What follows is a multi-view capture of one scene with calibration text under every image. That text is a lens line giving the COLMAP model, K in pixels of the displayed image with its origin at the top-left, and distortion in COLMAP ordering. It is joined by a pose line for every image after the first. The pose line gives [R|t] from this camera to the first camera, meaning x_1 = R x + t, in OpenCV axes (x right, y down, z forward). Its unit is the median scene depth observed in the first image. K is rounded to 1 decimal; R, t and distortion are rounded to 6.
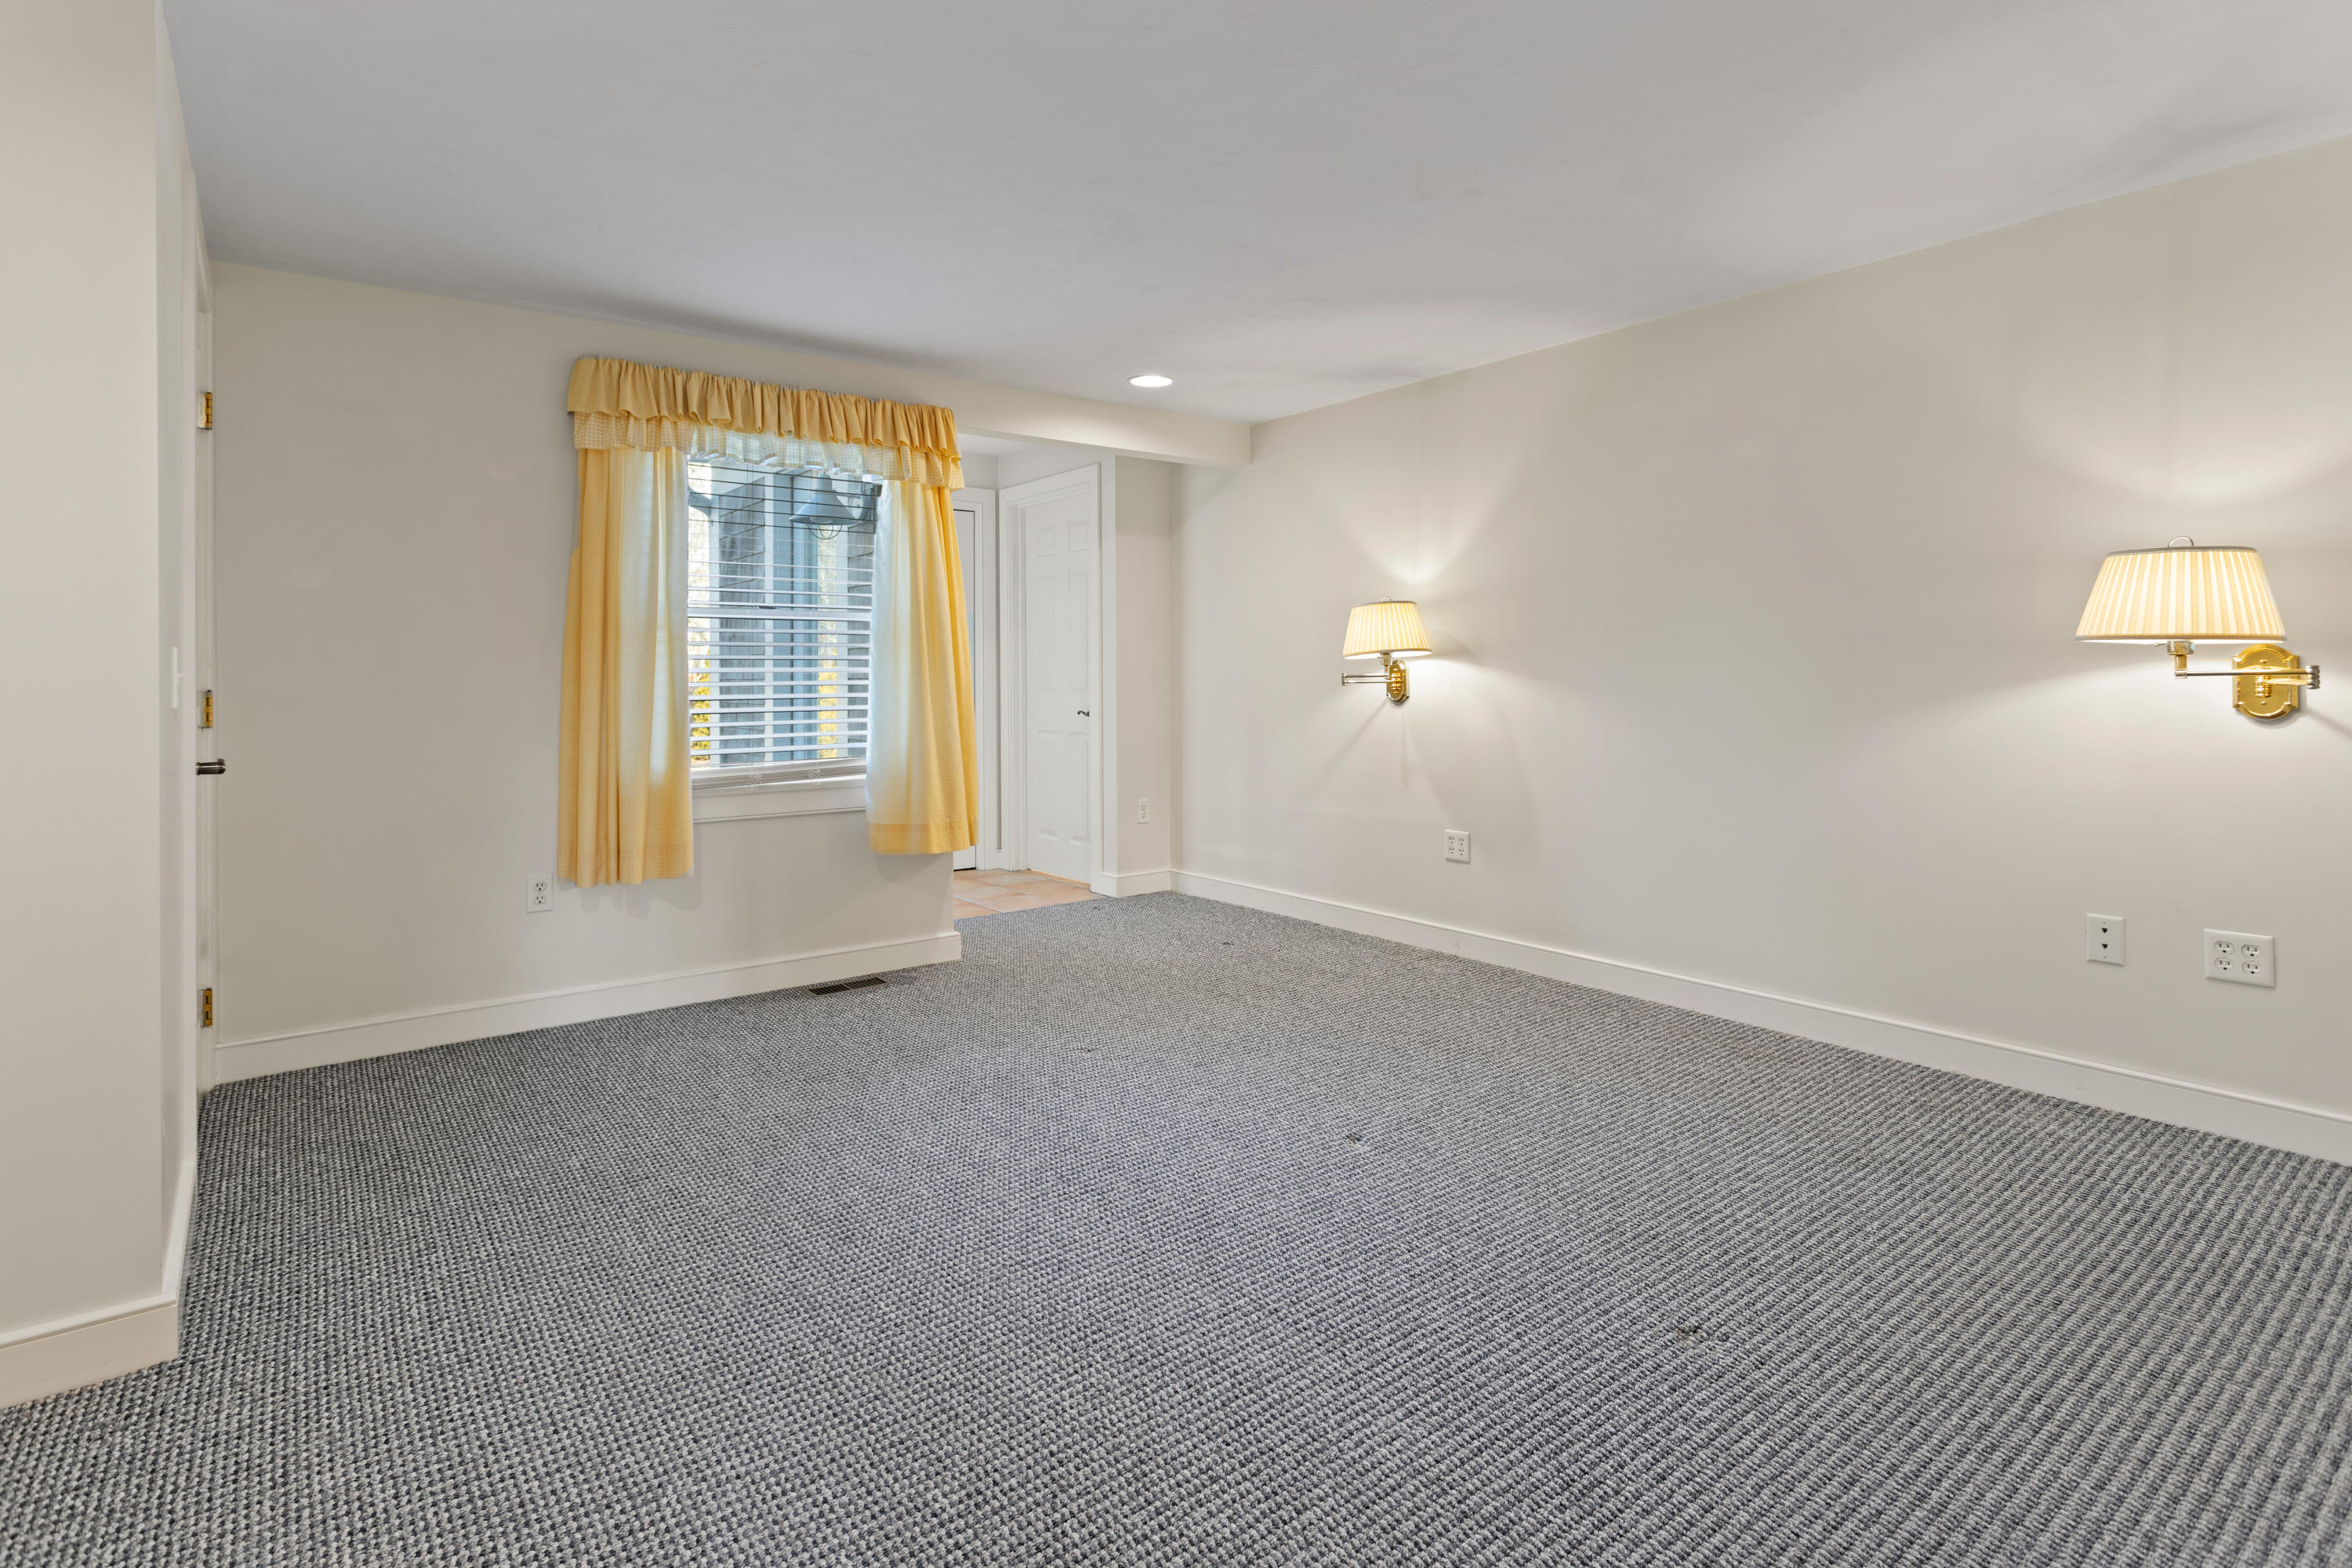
lens RADIAL K [[1164.3, 0, 1182.4], [0, 1164.3, 680.5], [0, 0, 1]] dist [0.001334, 0.000618]
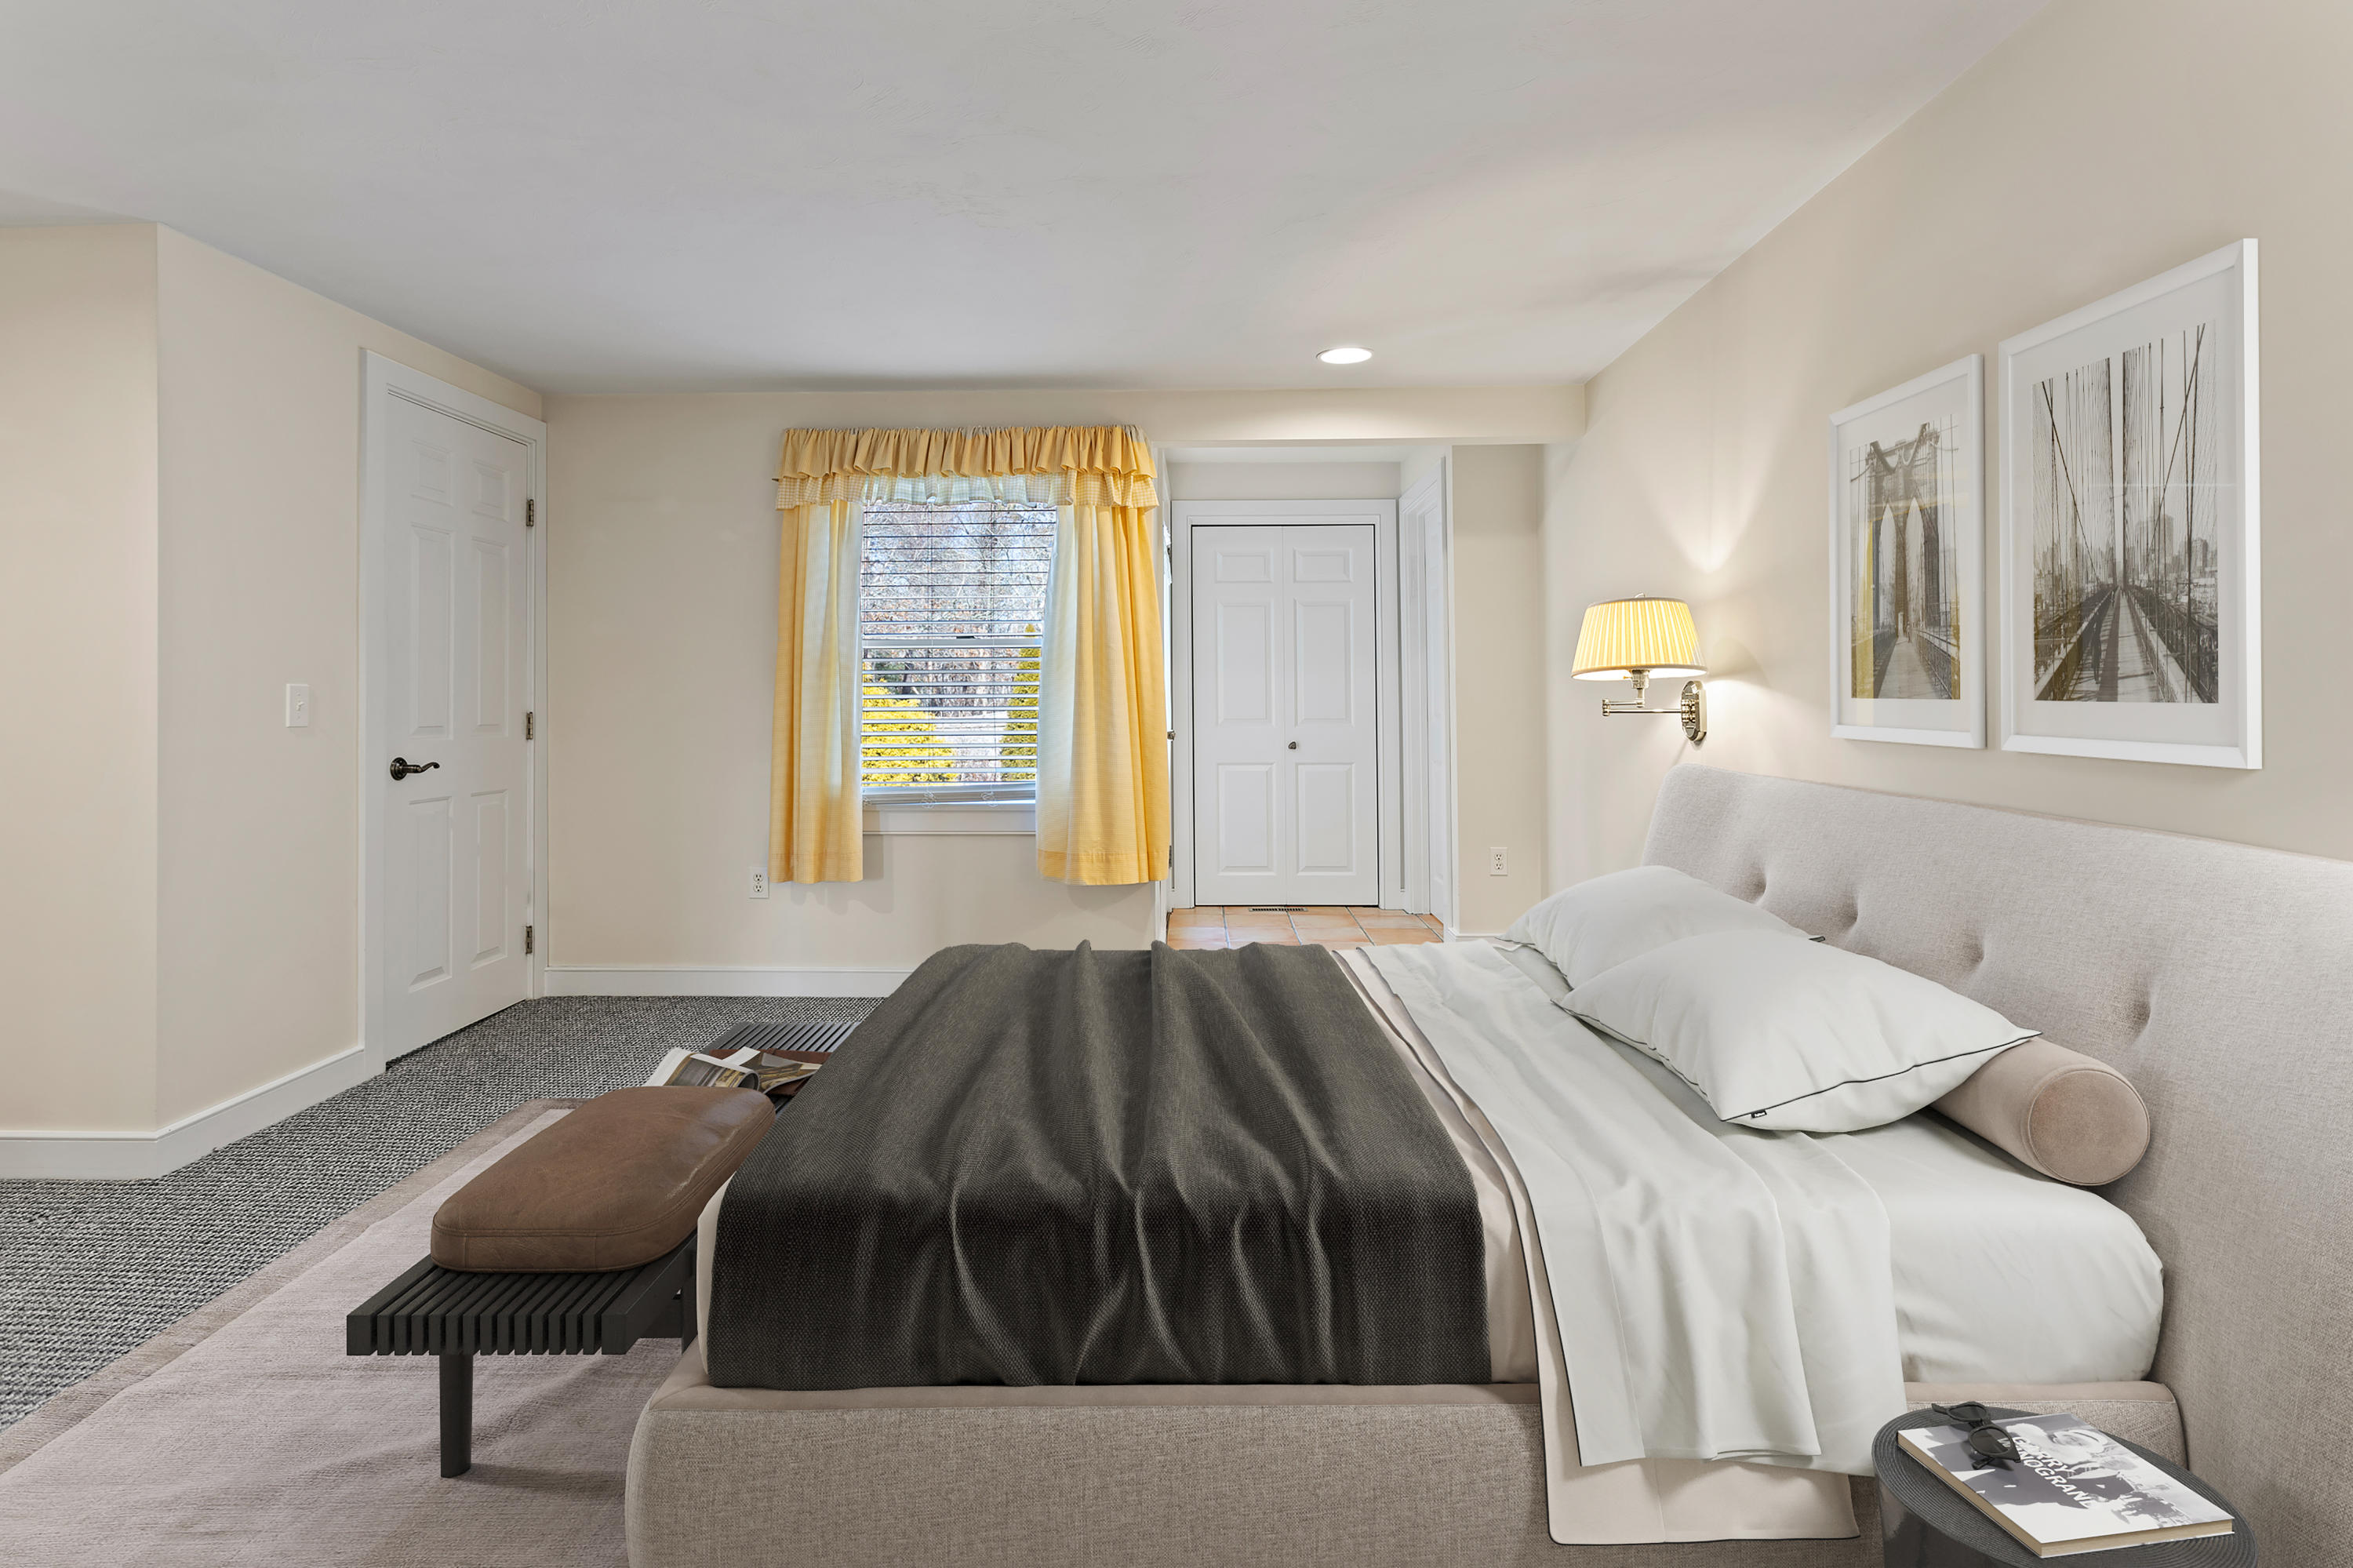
lens RADIAL K [[1139.1, 0, 1170.3], [0, 1139.1, 683.5], [0, 0, 1]] dist [-0.000606, -0.000015]
pose [[0.770312, -0.007916, -0.637617, 0.446082], [-0.001590, 0.999896, -0.014334, -0.005791], [0.637665, 0.012055, 0.770220, 0.309830]]
